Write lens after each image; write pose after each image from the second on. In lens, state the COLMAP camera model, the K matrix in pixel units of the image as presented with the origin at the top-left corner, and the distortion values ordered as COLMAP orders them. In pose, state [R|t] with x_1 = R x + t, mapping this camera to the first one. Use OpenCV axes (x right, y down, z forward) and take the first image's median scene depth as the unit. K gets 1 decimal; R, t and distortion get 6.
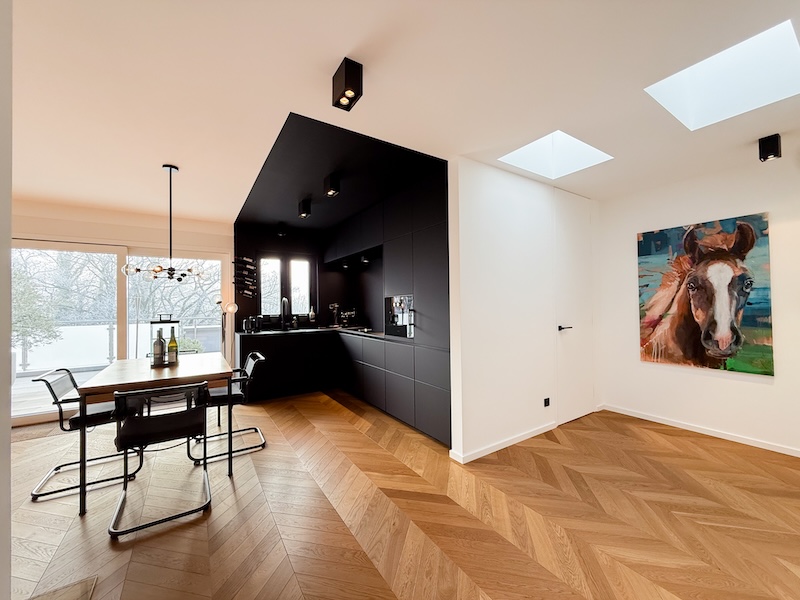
lens RADIAL K [[323.8, 0, 403.0], [0, 323.8, 300.4], [0, 0, 1]] dist [0.007411, -0.000511]
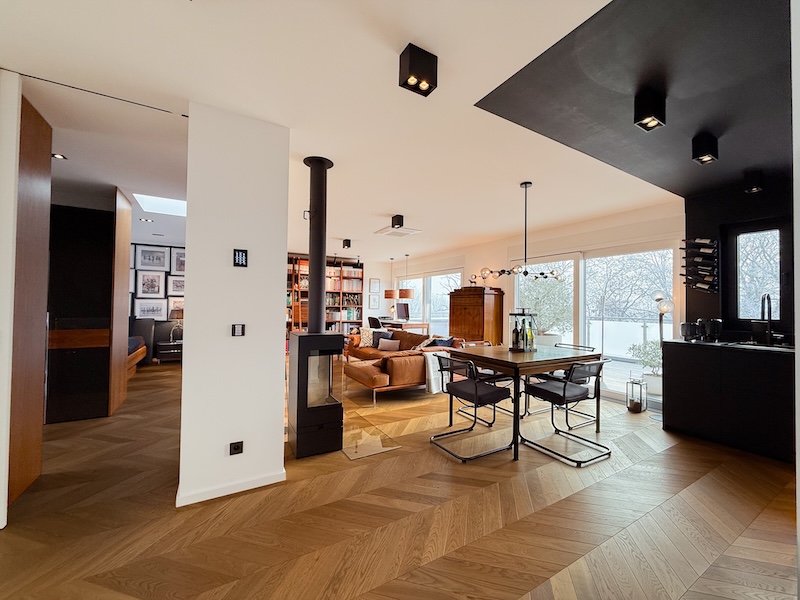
lens RADIAL K [[323.8, 0, 399.6], [0, 323.8, 300.1], [0, 0, 1]] dist [0.007411, -0.000511]
pose [[-0.045525, -0.002091, -0.998961, 0.286556], [0.001168, 0.999997, -0.002146, 0.007843], [0.998963, -0.001264, -0.045522, 0.353025]]
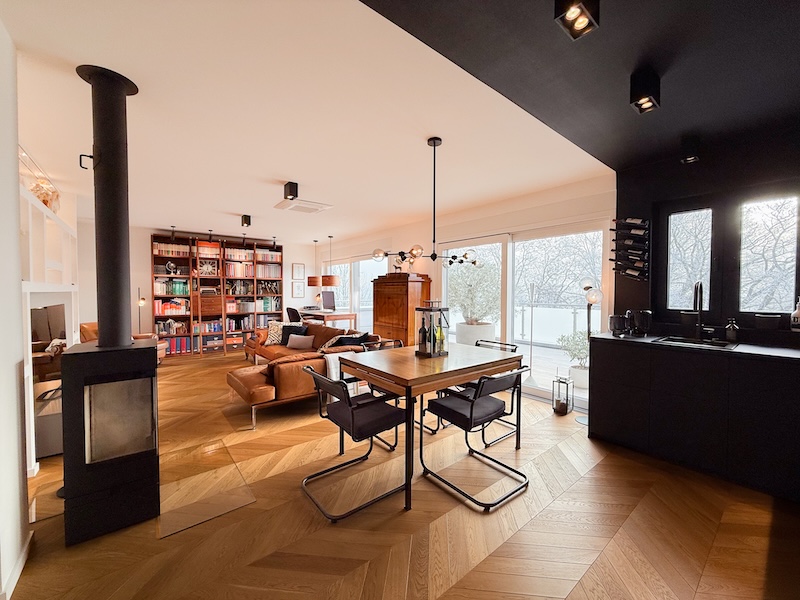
lens RADIAL K [[323.8, 0, 398.9], [0, 323.8, 299.3], [0, 0, 1]] dist [0.007411, -0.000511]
pose [[0.097208, 0.039917, -0.994463, 0.119143], [0.008285, 0.999128, 0.040914, -0.002090], [0.995230, -0.012217, 0.096793, 0.478741]]
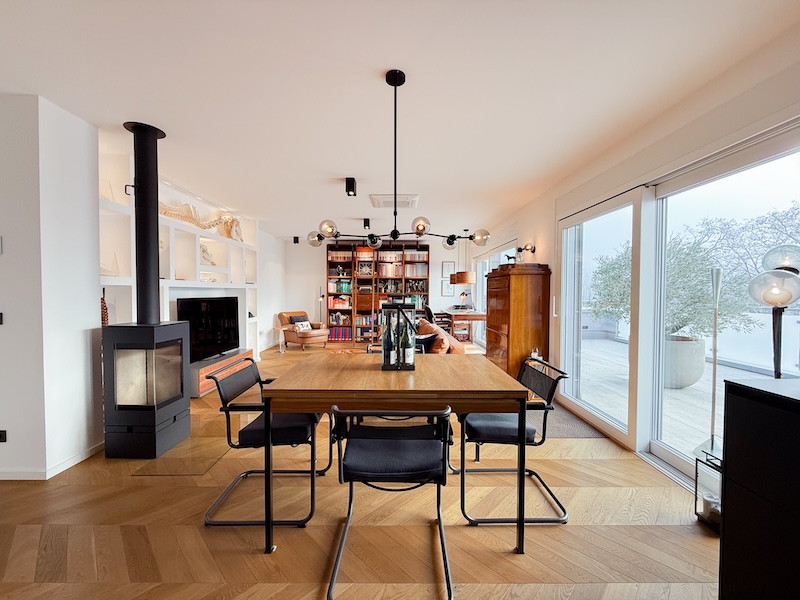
lens RADIAL K [[323.8, 0, 401.4], [0, 323.8, 300.8], [0, 0, 1]] dist [0.007411, -0.000511]
pose [[-0.530697, 0.037328, -0.846739, -0.079354], [0.016161, 0.999294, 0.033924, 0.018382], [0.847408, 0.004319, -0.530925, 0.812193]]
